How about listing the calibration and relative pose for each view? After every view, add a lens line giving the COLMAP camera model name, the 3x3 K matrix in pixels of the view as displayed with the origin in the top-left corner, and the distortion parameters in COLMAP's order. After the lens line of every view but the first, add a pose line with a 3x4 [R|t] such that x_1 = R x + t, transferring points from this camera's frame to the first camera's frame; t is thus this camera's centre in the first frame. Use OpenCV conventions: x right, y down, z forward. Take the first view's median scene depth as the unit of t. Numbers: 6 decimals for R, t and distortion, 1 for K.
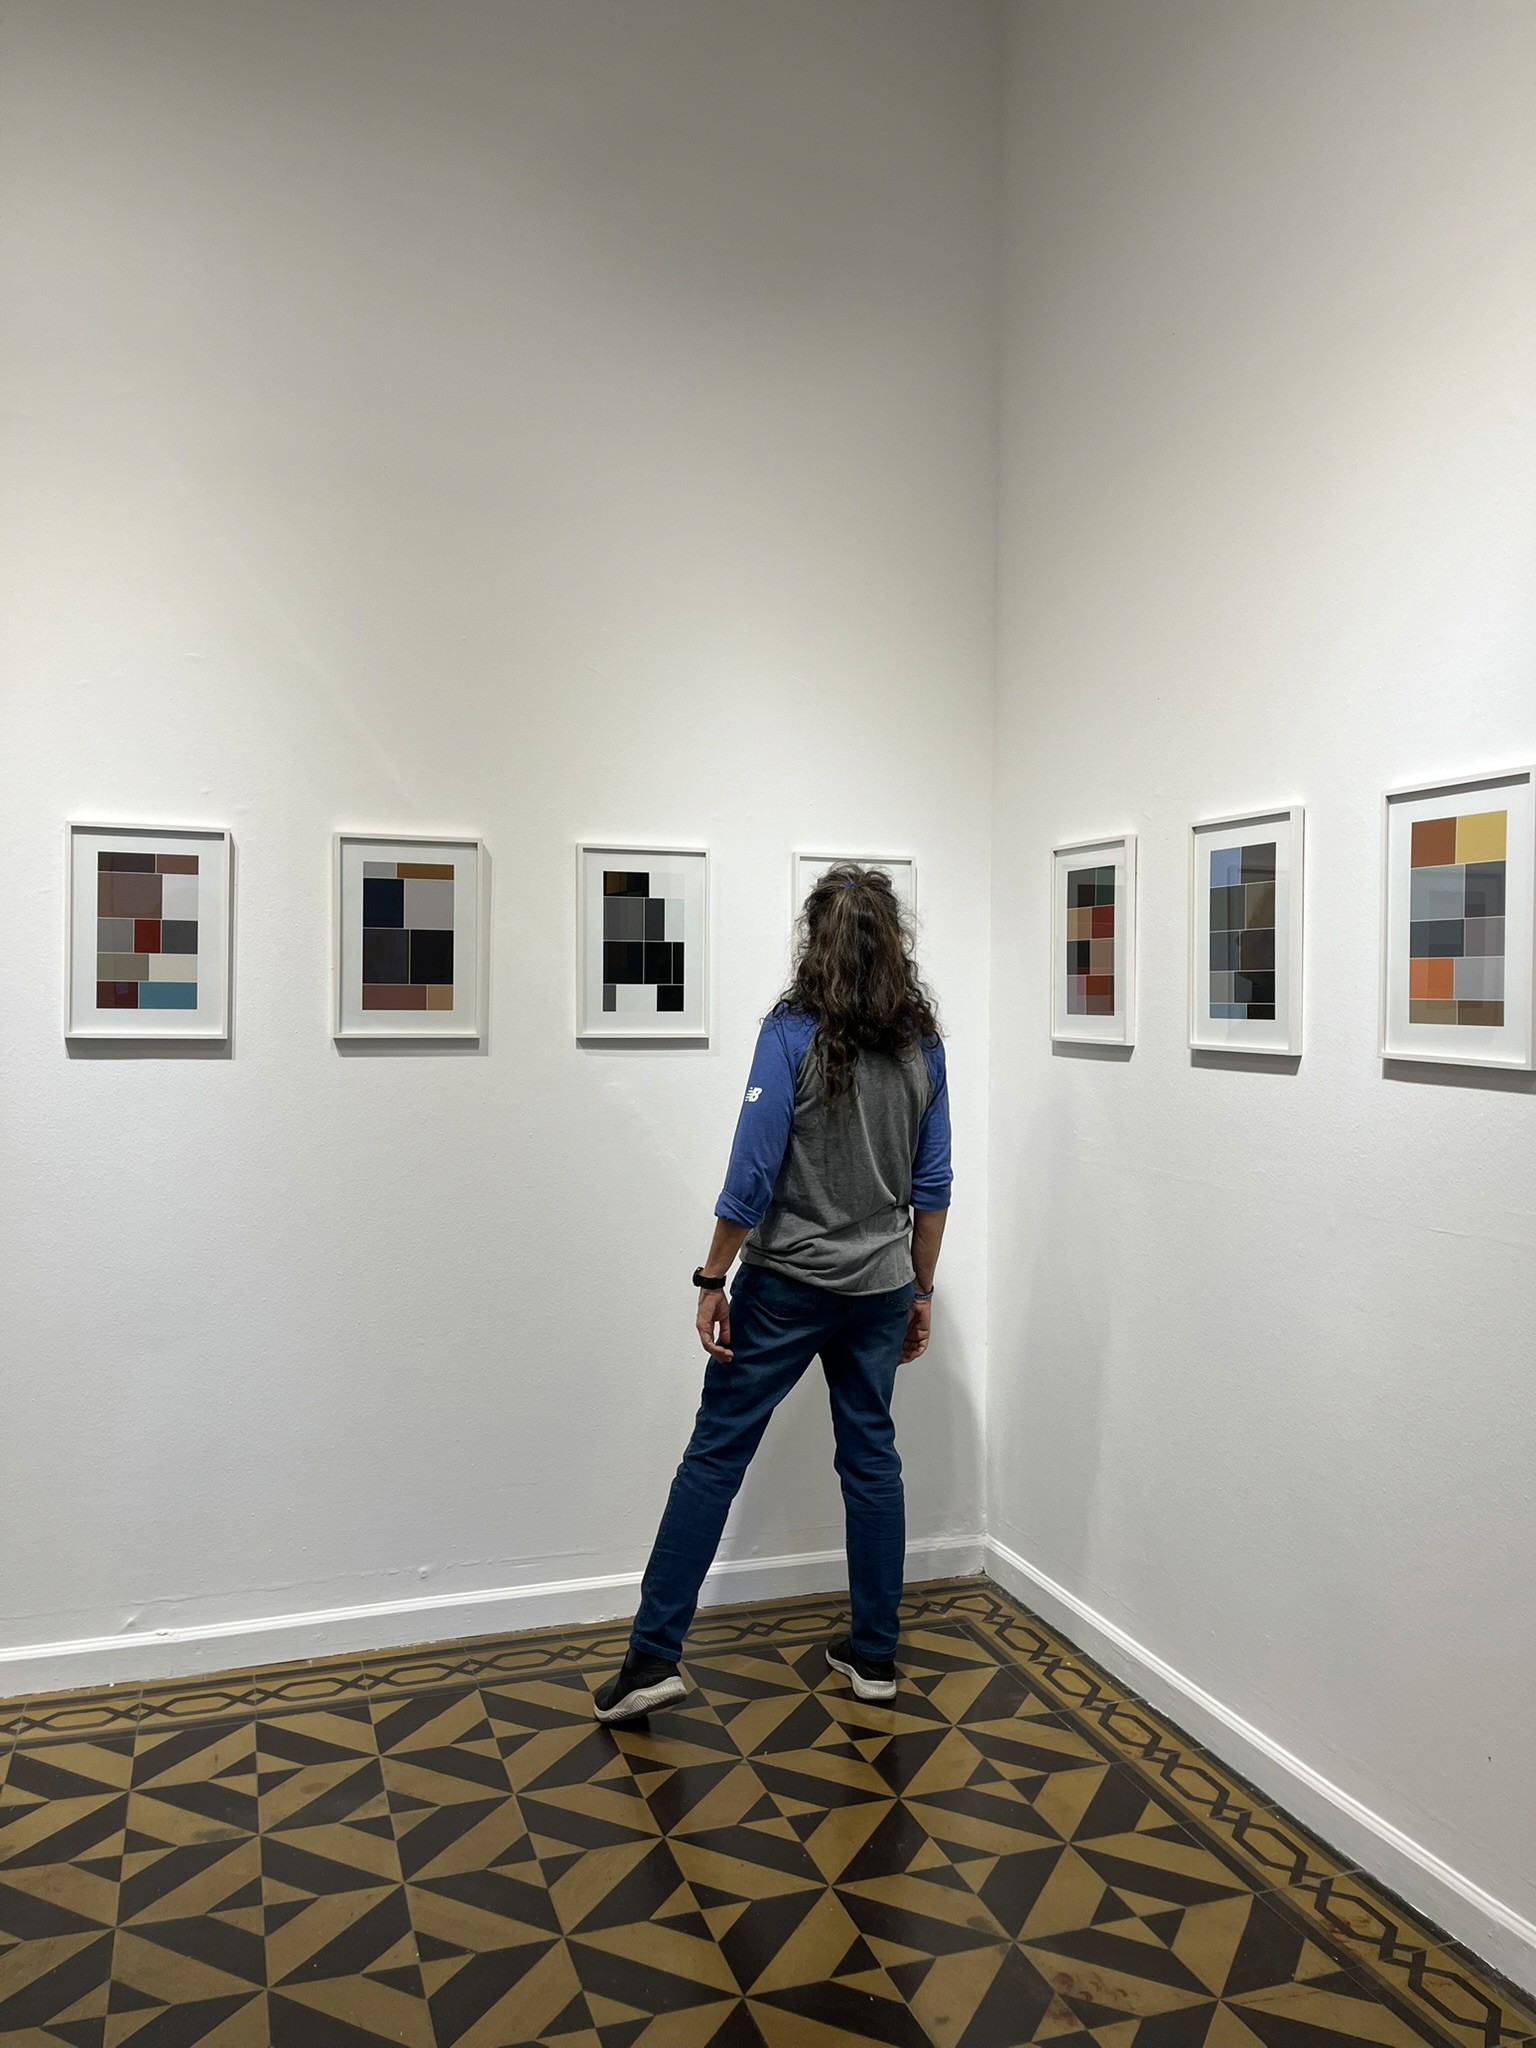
lens RADIAL K [[1564.6, 0, 761.2], [0, 1564.6, 1013.7], [0, 0, 1]] dist [0.008378, -0.012978]
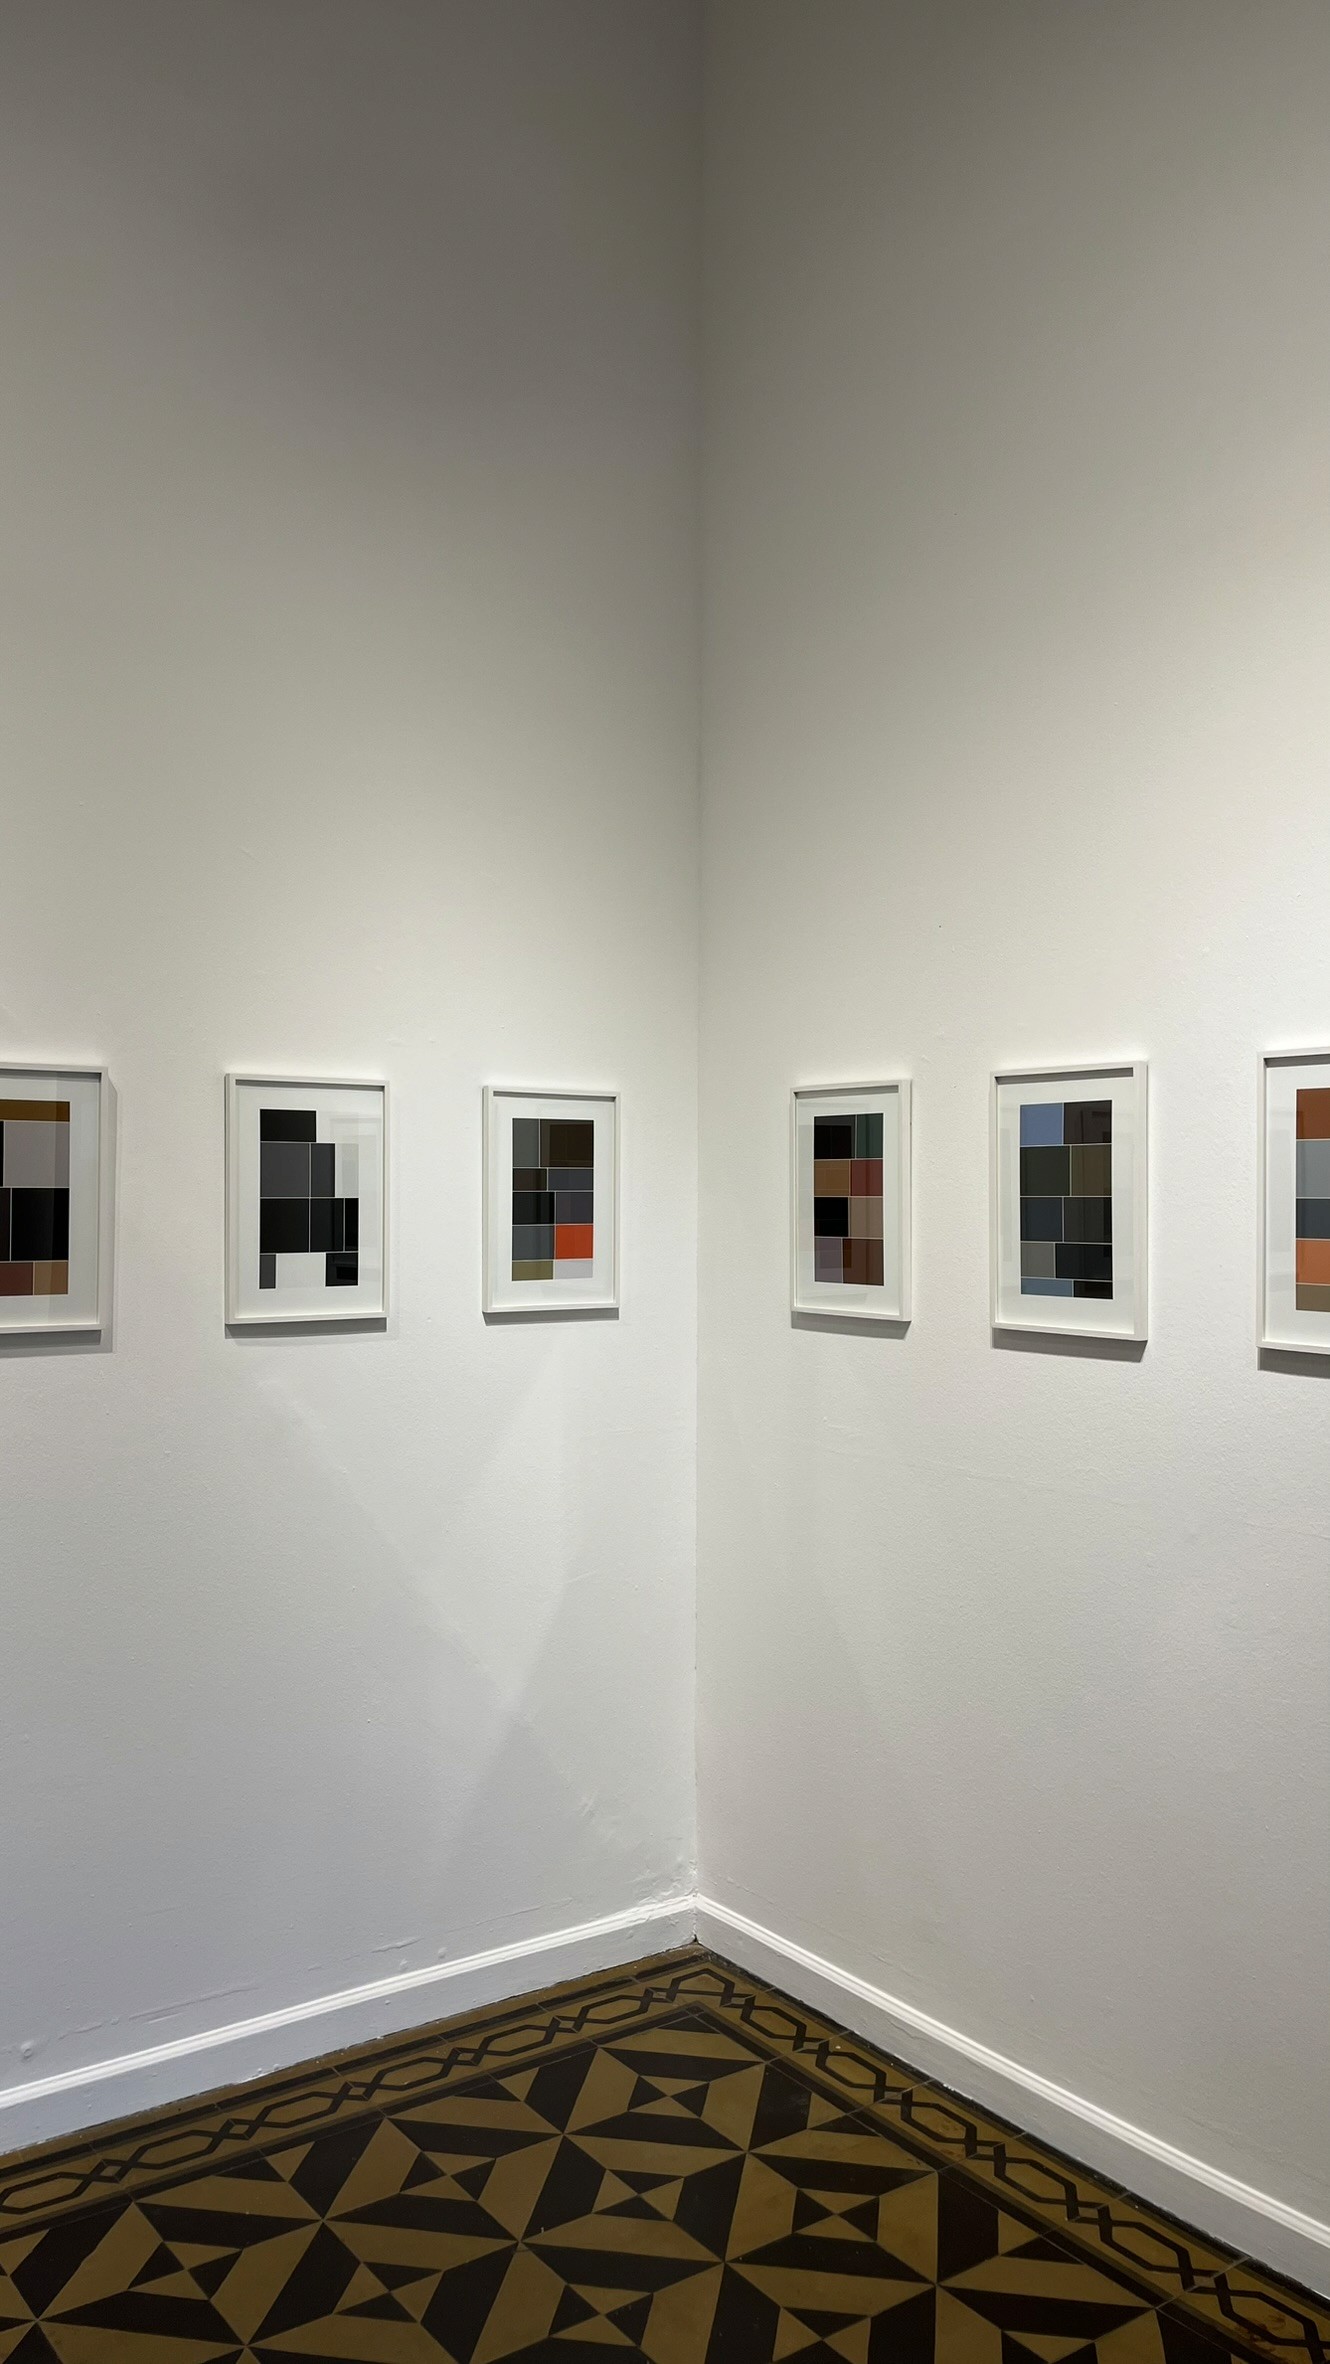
lens RADIAL K [[1793.6, 0, 677.6], [0, 1793.6, 1186.4], [0, 0, 1]] dist [0.022577, -0.038476]
pose [[0.953035, -0.002399, 0.302852, -0.185454], [0.007253, 0.999863, -0.014903, -0.040252], [-0.302775, 0.016399, 0.952921, 0.087077]]
